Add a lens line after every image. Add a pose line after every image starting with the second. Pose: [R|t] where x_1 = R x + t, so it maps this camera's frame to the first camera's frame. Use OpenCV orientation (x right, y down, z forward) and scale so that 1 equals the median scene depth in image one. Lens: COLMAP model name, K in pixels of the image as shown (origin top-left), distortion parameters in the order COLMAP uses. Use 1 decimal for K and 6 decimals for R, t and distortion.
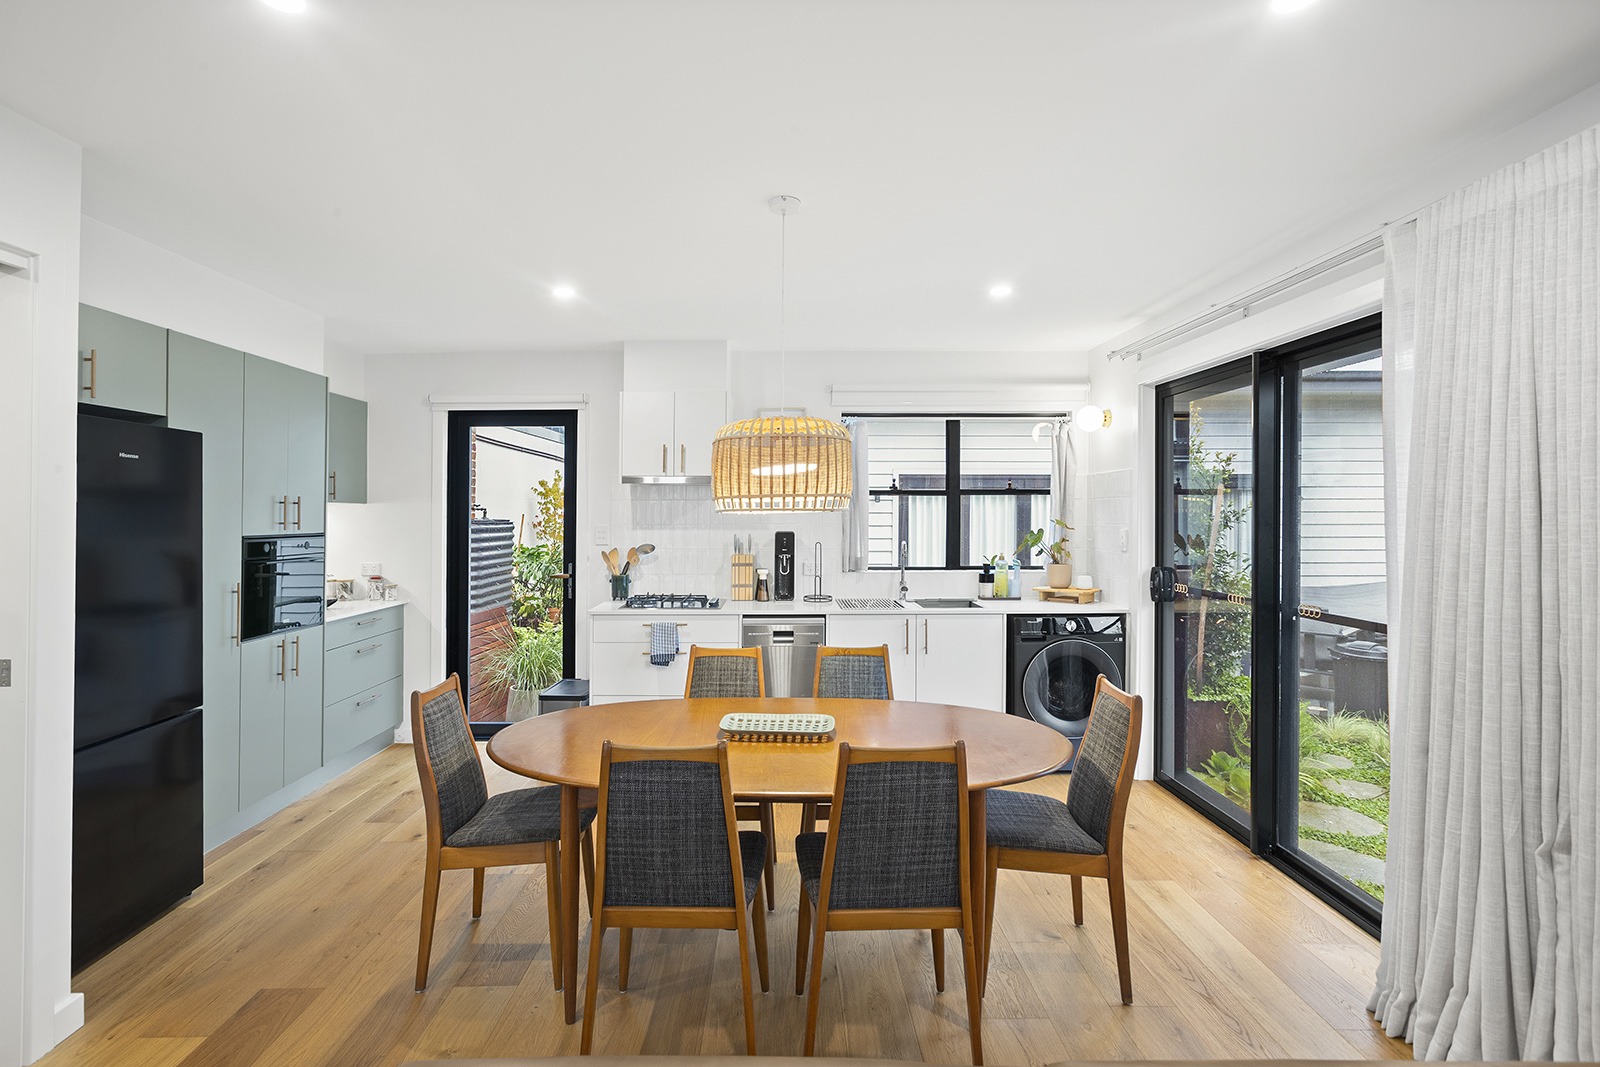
lens RADIAL K [[771.3, 0, 790.9], [0, 771.3, 511.6], [0, 0, 1]] dist [-0.014947, 0.011701]
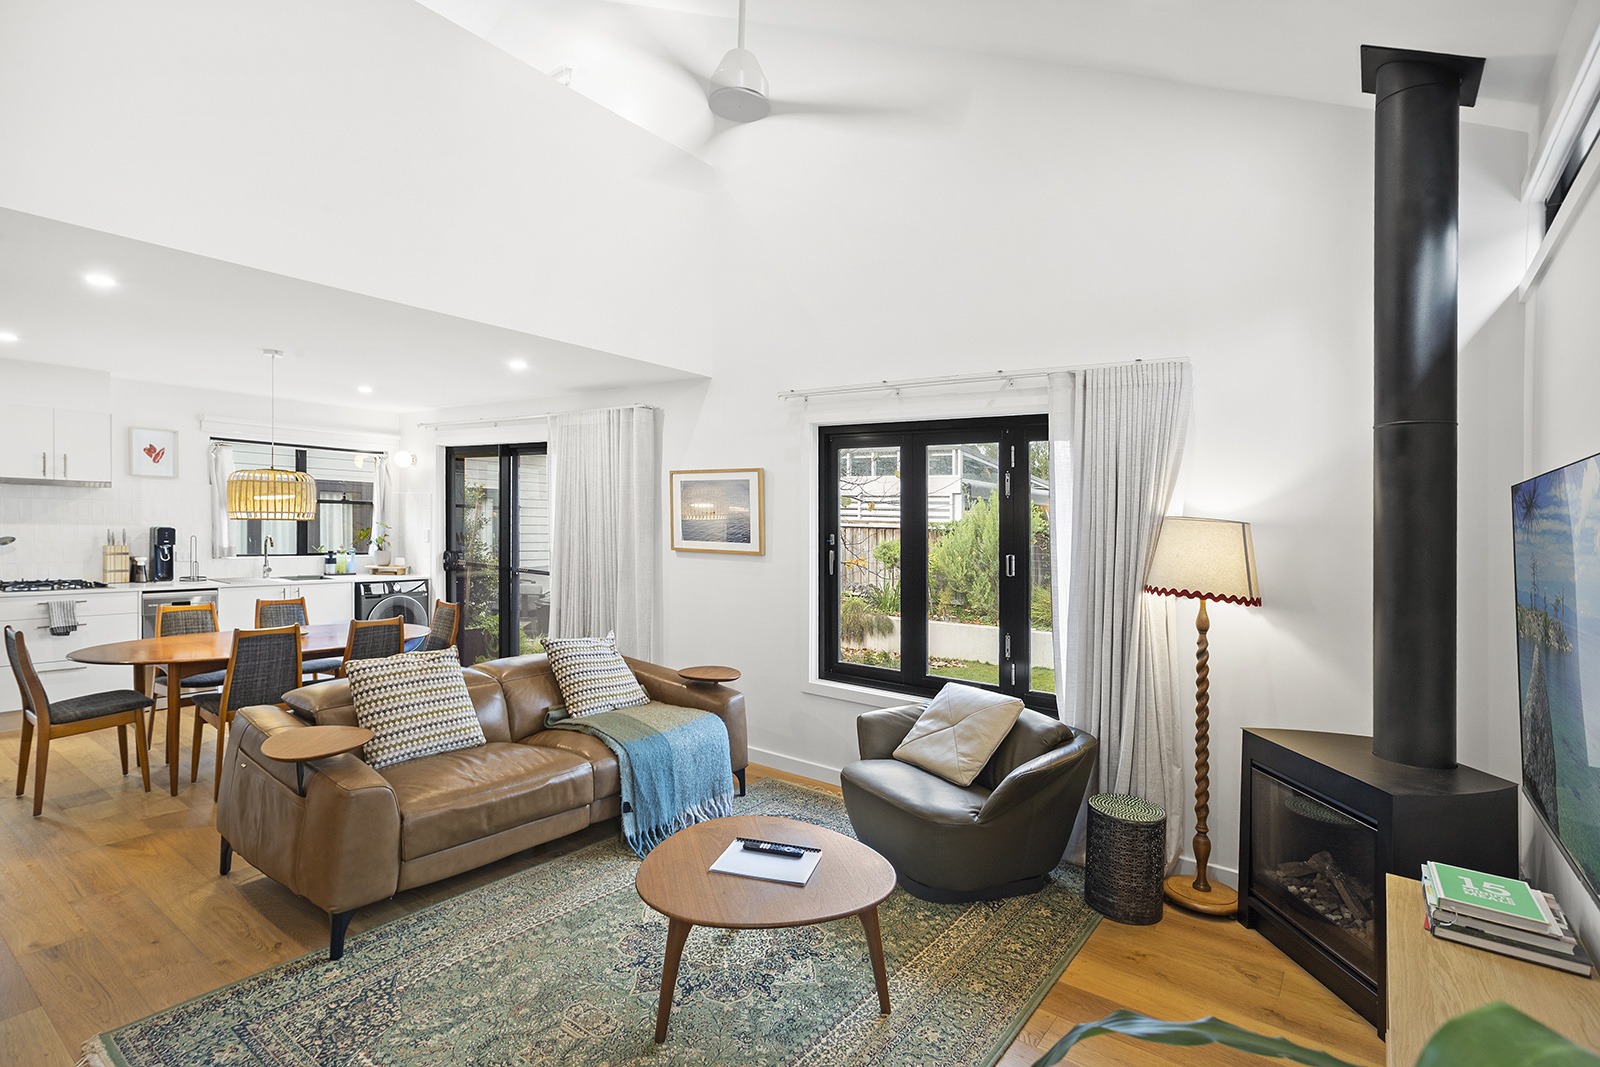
lens RADIAL K [[786.8, 0, 777.0], [0, 786.8, 545.2], [0, 0, 1]] dist [-0.003759, 0.011288]
pose [[0.618646, -0.005547, 0.785650, -0.443388], [-0.033639, 0.998871, 0.033540, -0.024767], [-0.784949, -0.047178, 0.617761, -0.658039]]
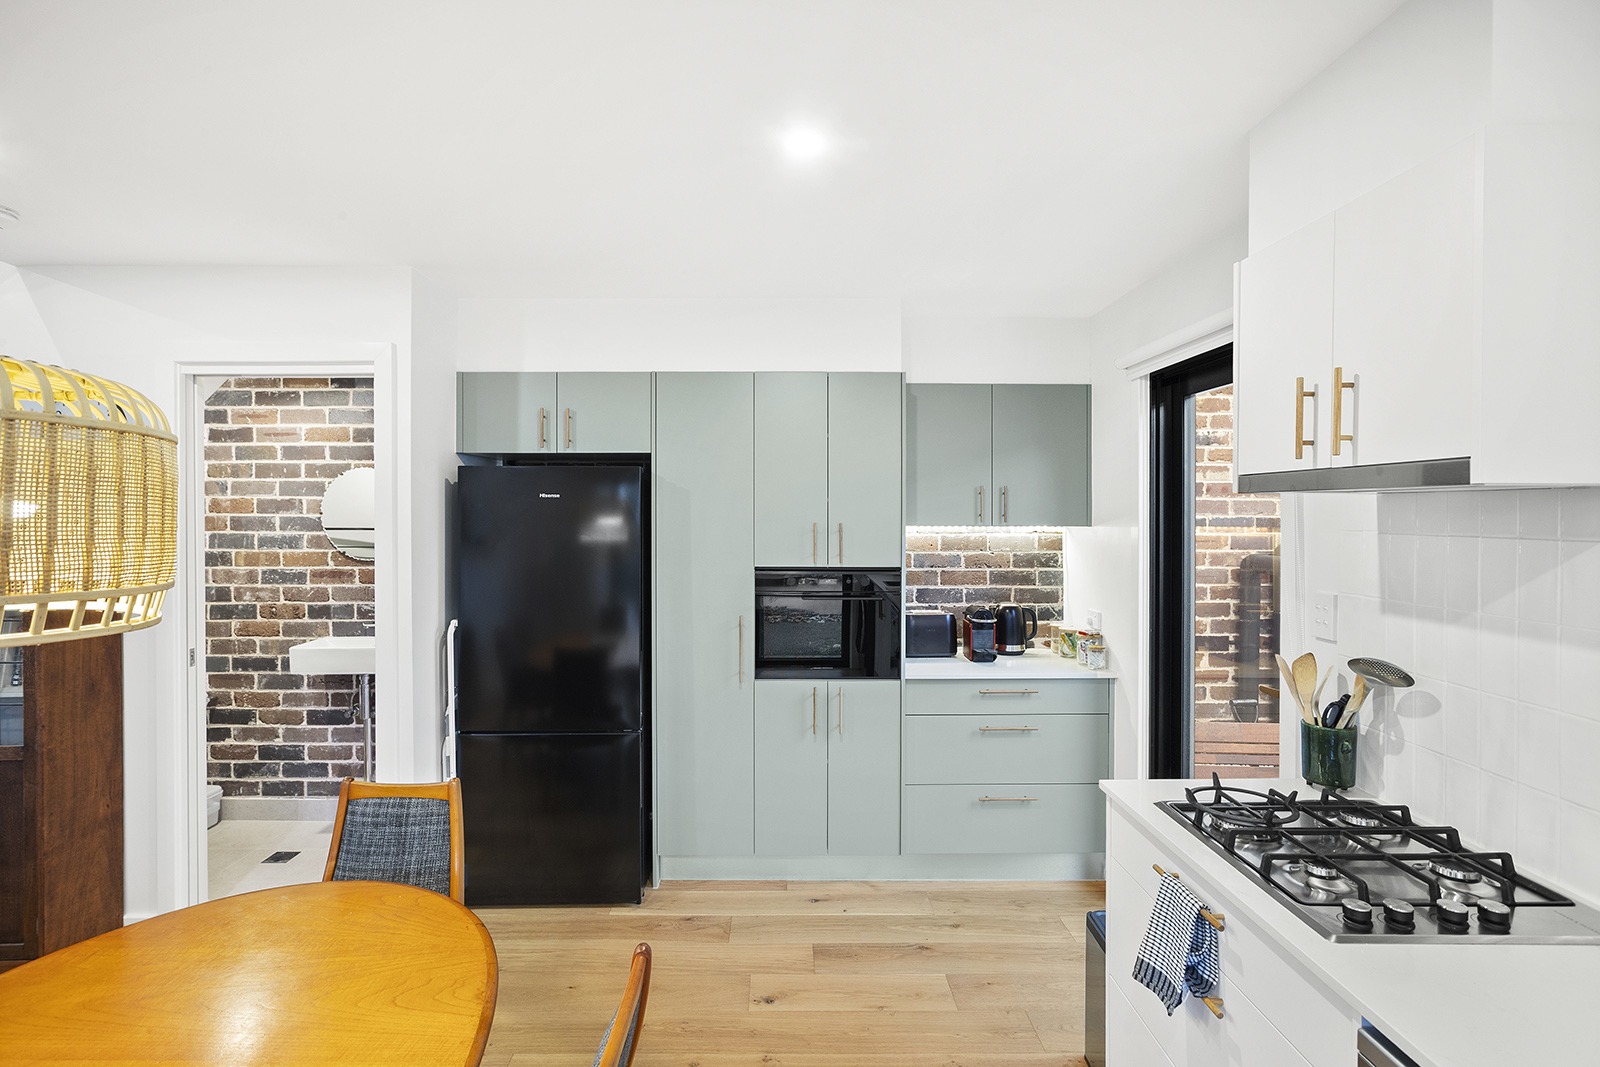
lens RADIAL K [[771.3, 0, 790.9], [0, 771.3, 511.6], [0, 0, 1]] dist [-0.014947, 0.011701]
pose [[-0.003317, 0.001972, -0.999993, 0.185338], [0.000885, 0.999998, 0.001969, -0.029898], [0.999994, -0.000879, -0.003319, 0.812074]]
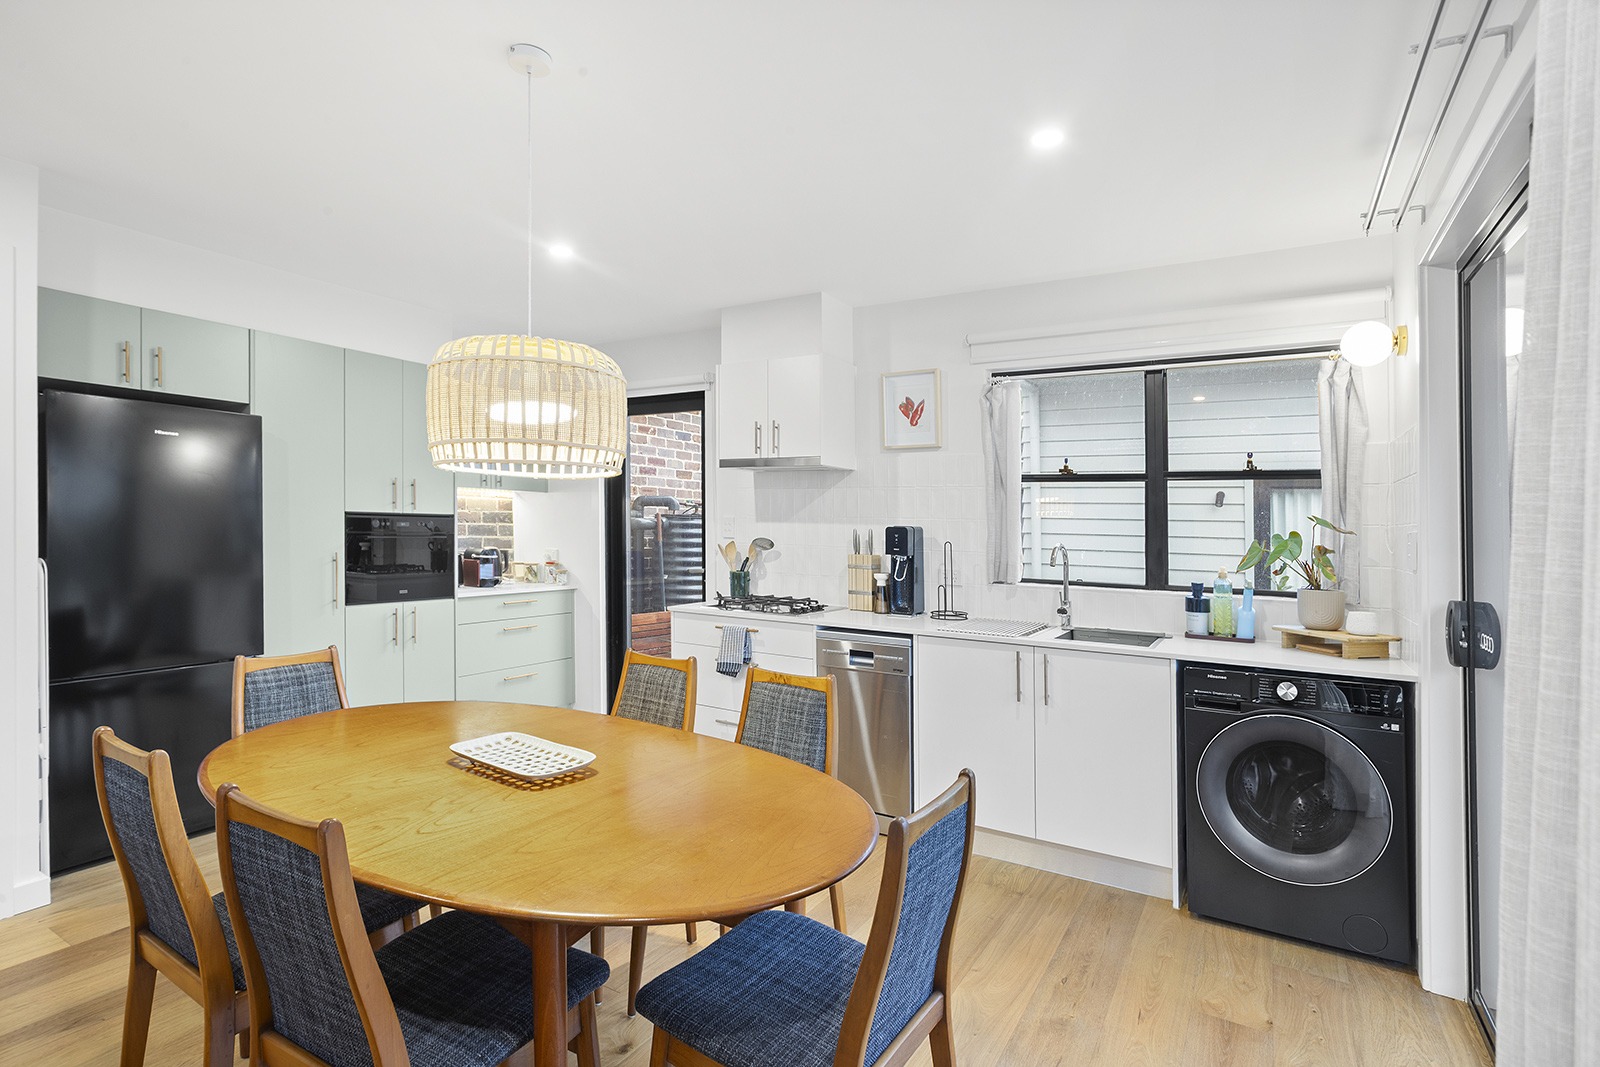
lens RADIAL K [[784.6, 0, 800.0], [0, 784.6, 533.5], [0, 0, 1]] dist [-0.010459, 0.015780]
pose [[0.853981, 0.025387, -0.519685, 0.346875], [-0.022022, 0.999678, 0.012647, 0.027137], [0.519838, 0.000644, 0.854264, 0.284761]]
